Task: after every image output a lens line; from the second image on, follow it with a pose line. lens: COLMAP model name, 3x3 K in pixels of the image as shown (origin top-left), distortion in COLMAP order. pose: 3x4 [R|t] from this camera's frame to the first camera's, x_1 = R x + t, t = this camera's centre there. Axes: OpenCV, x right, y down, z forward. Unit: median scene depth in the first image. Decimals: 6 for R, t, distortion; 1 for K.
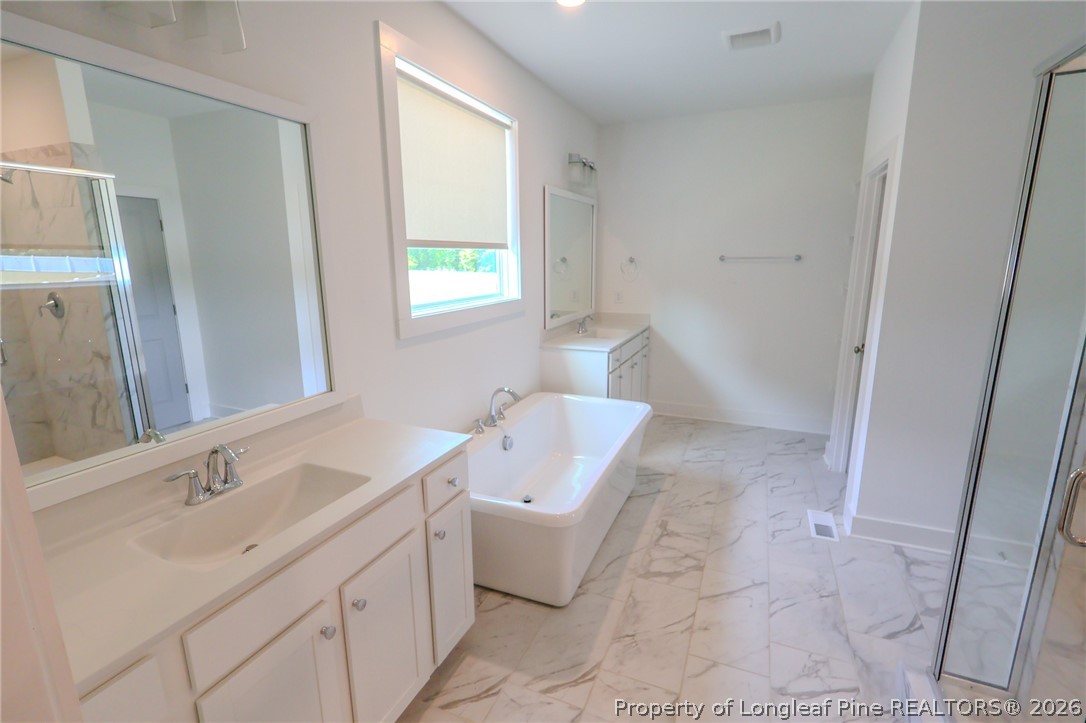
lens RADIAL K [[498.0, 0, 543.0], [0, 498.0, 361.5], [0, 0, 1]] dist [-0.001508, 0.000418]
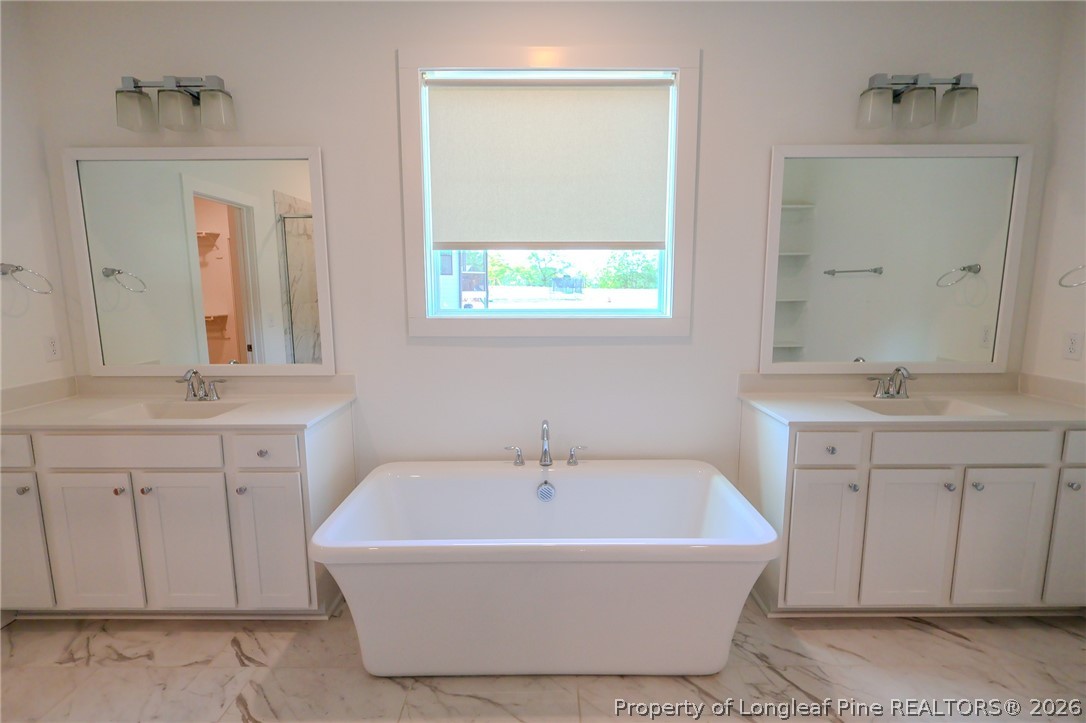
lens RADIAL K [[519.6, 0, 538.7], [0, 519.6, 357.0], [0, 0, 1]] dist [-0.001819, -0.000121]
pose [[0.398621, 0.133328, -0.907372, 0.781181], [-0.190968, 0.979757, 0.060068, -0.111865], [0.897013, 0.149335, 0.416013, 0.743347]]
